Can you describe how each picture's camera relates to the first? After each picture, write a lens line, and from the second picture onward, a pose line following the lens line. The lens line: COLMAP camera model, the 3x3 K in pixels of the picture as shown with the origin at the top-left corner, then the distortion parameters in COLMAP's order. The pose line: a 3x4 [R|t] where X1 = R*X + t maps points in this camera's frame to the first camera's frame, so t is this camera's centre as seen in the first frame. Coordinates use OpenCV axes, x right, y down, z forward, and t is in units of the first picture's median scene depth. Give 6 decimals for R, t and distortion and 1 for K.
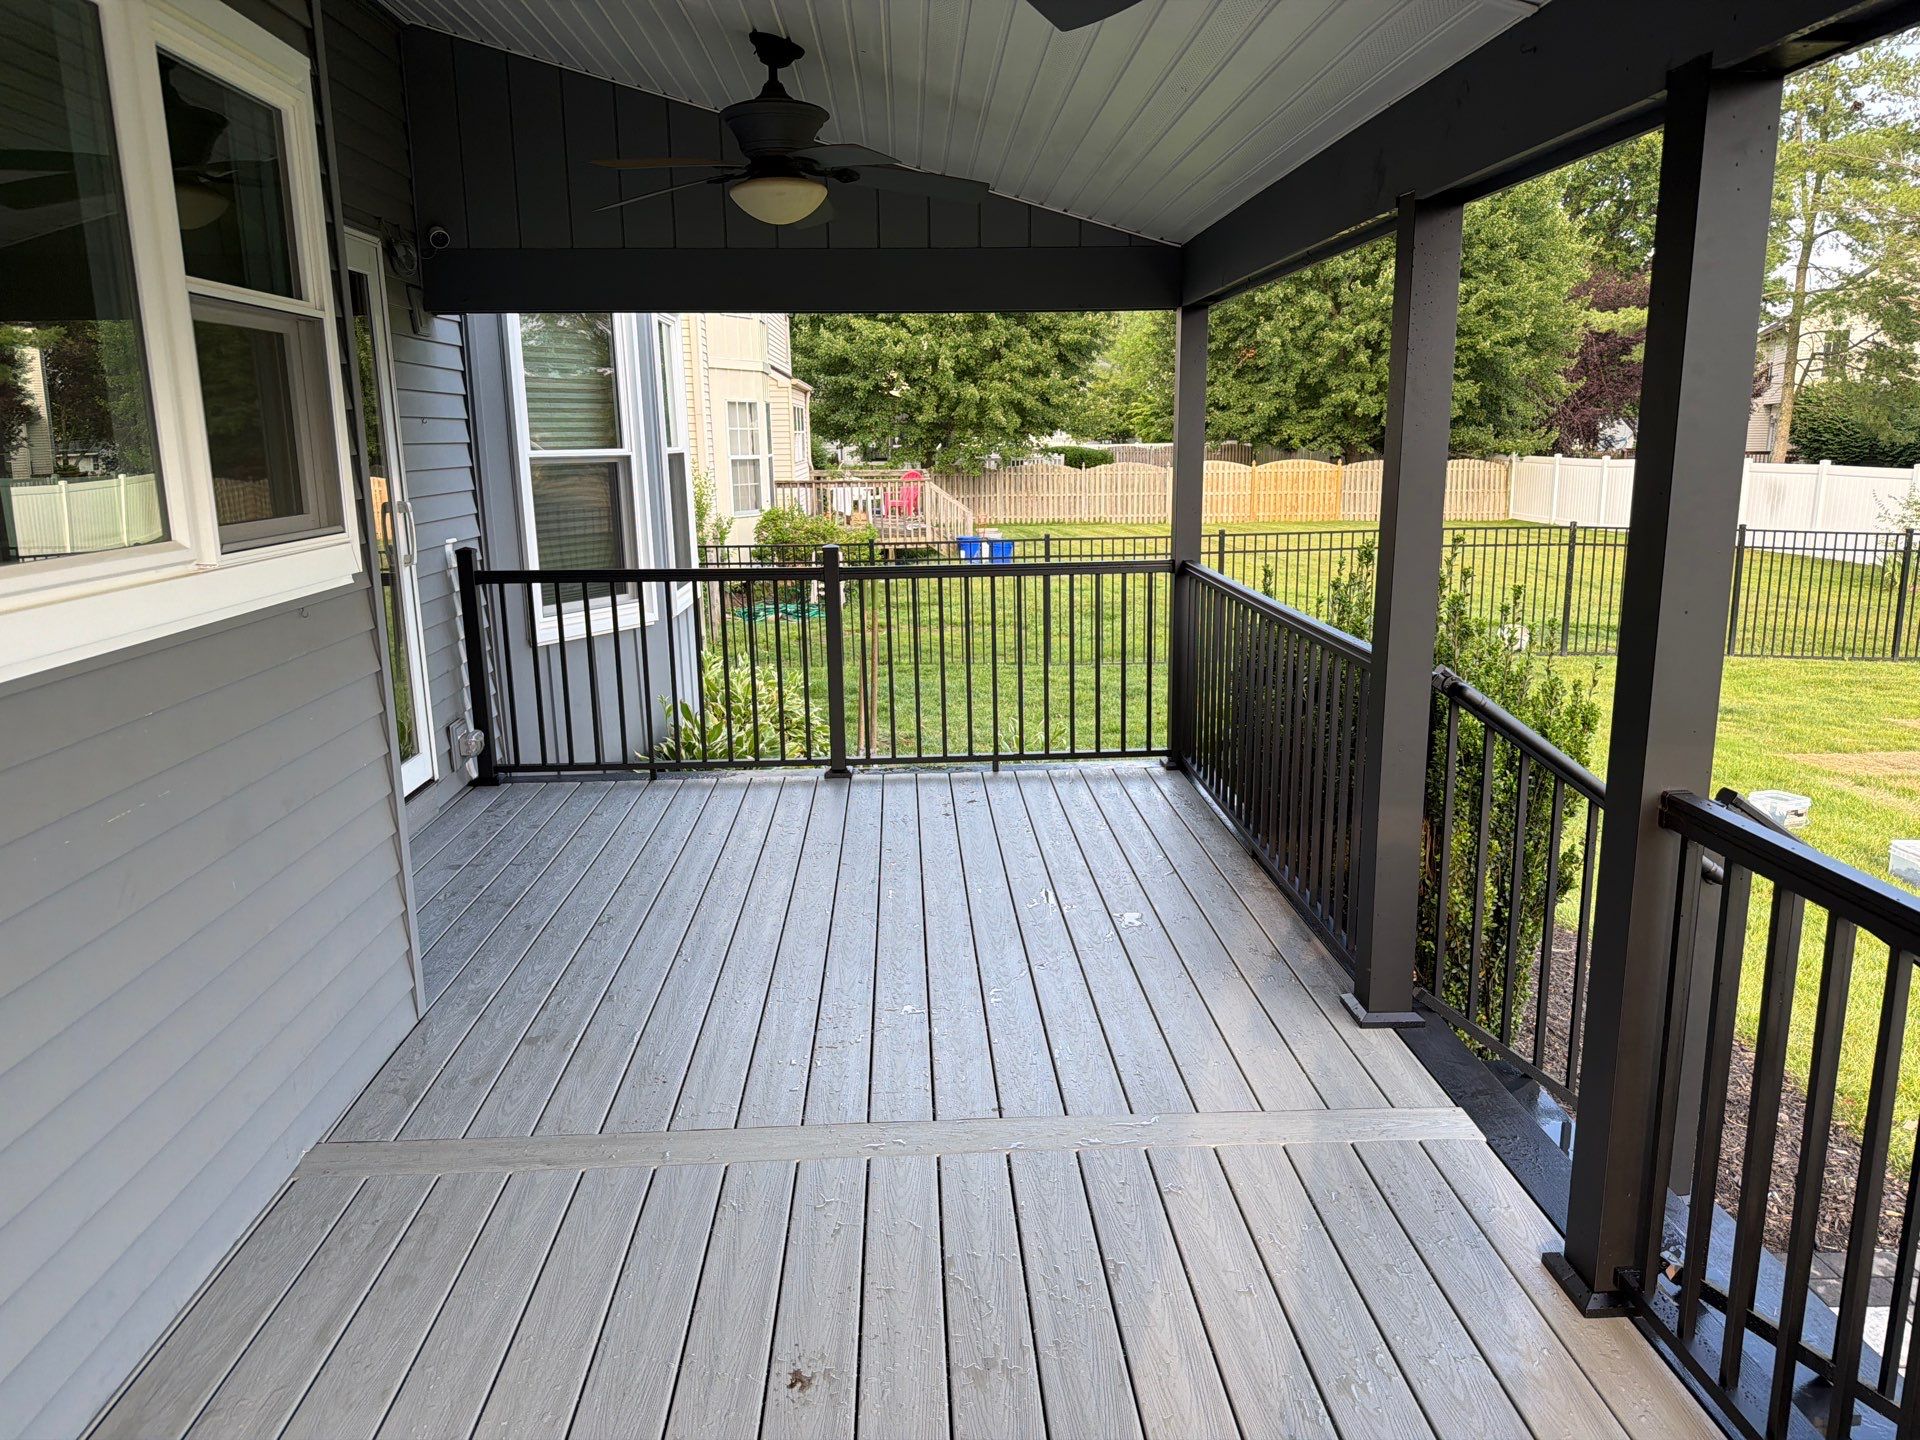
lens RADIAL K [[1358.9, 0, 979.9], [0, 1358.9, 745.2], [0, 0, 1]] dist [0.105236, -0.128110]
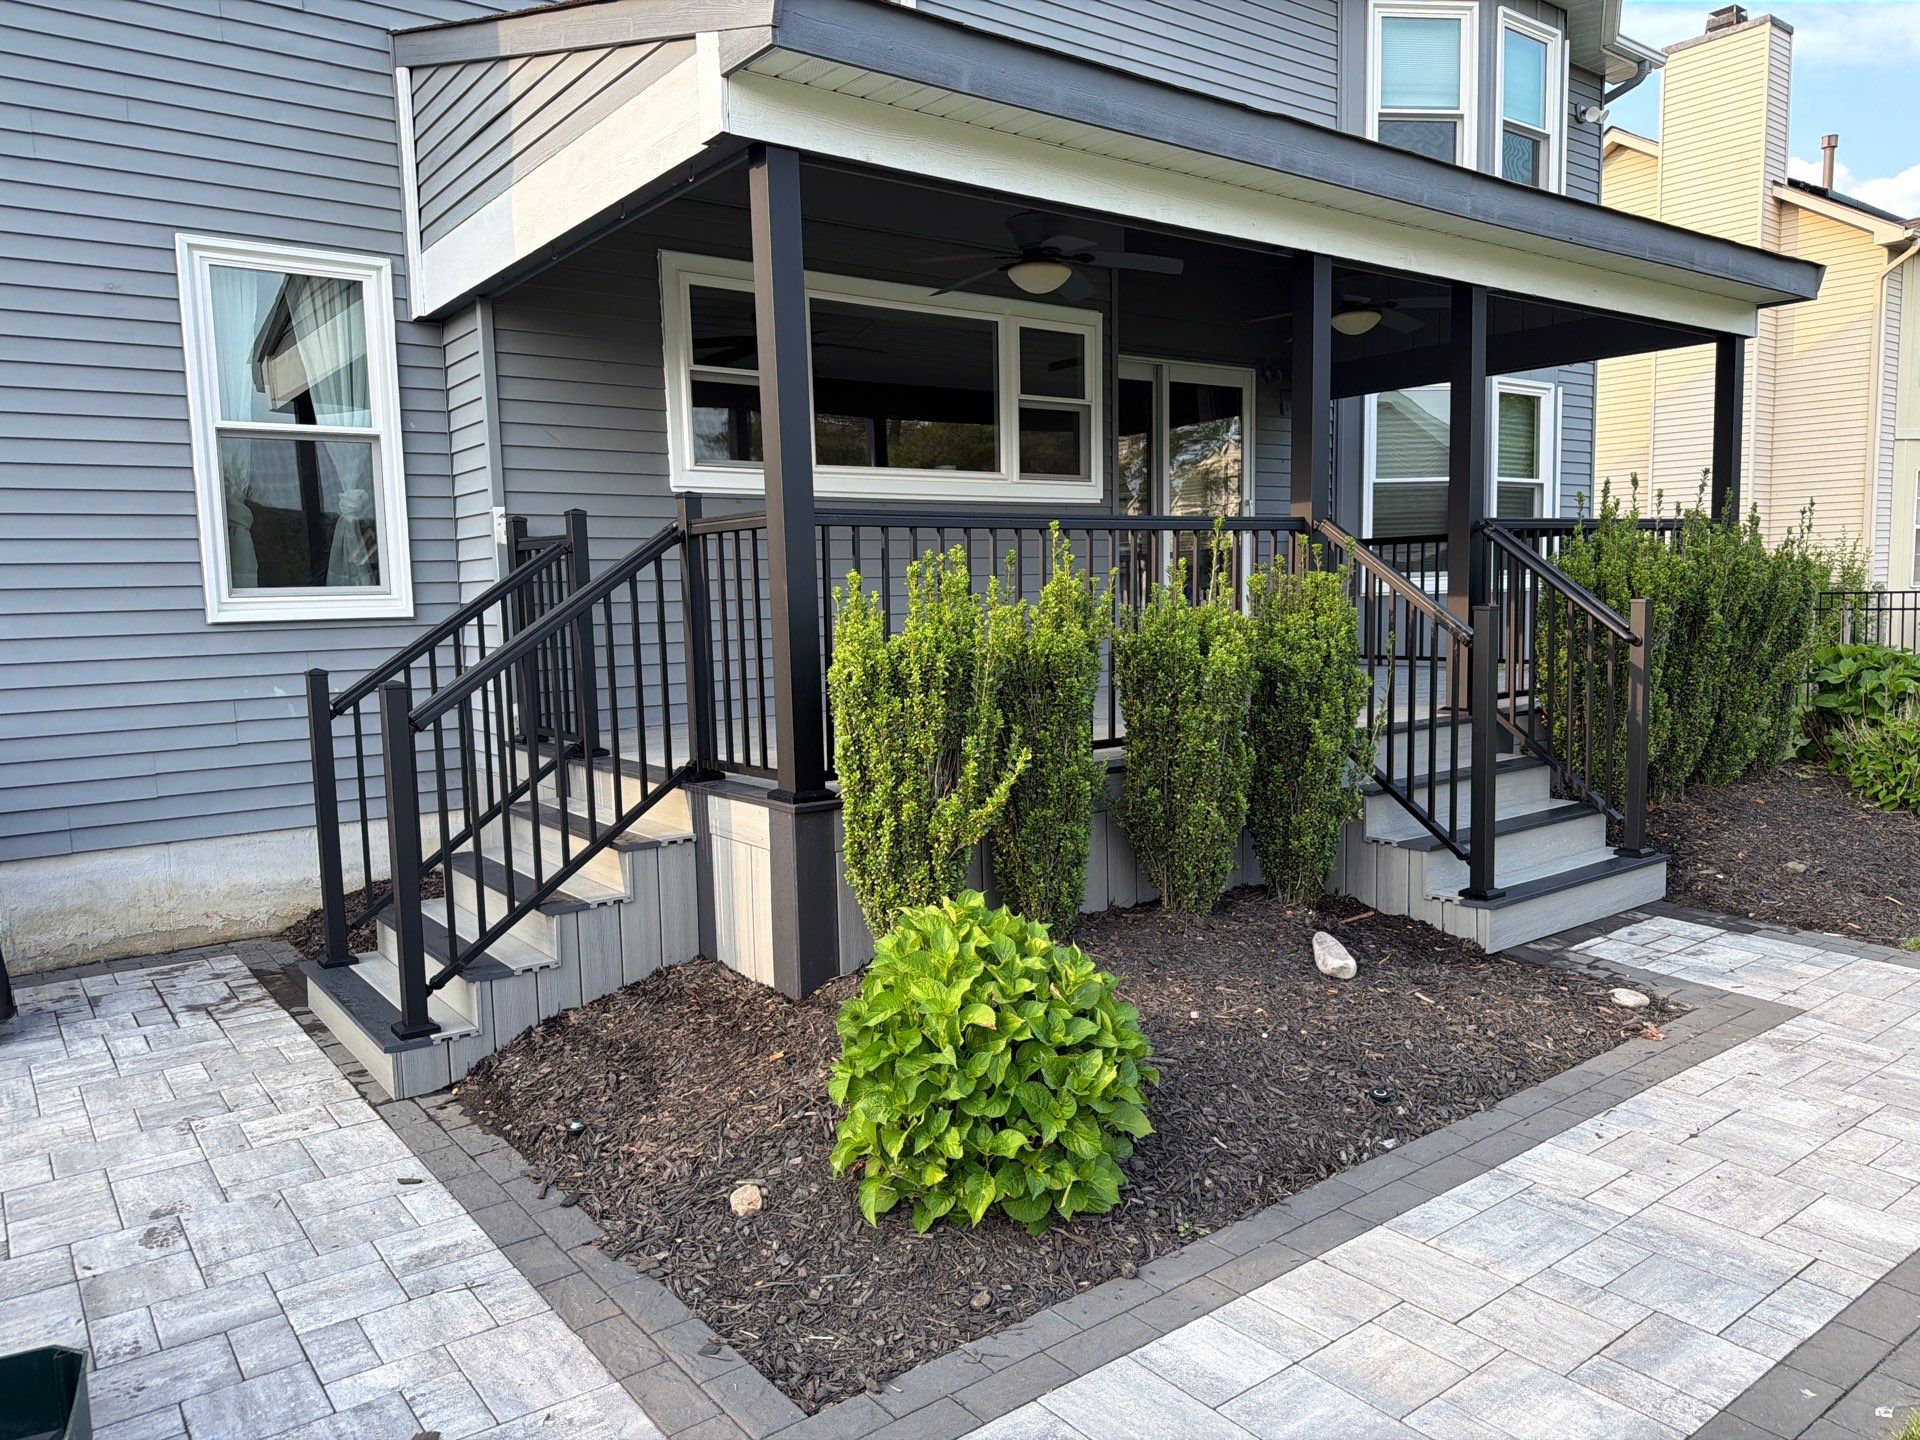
lens RADIAL K [[1368.4, 0, 926.8], [0, 1368.4, 718.3], [0, 0, 1]] dist [-0.004034, 0.000009]
pose [[0.544407, 0.078999, -0.835093, 0.235018], [-0.170544, 0.985186, -0.017982, 0.058224], [0.821301, 0.152210, 0.549815, -0.093839]]
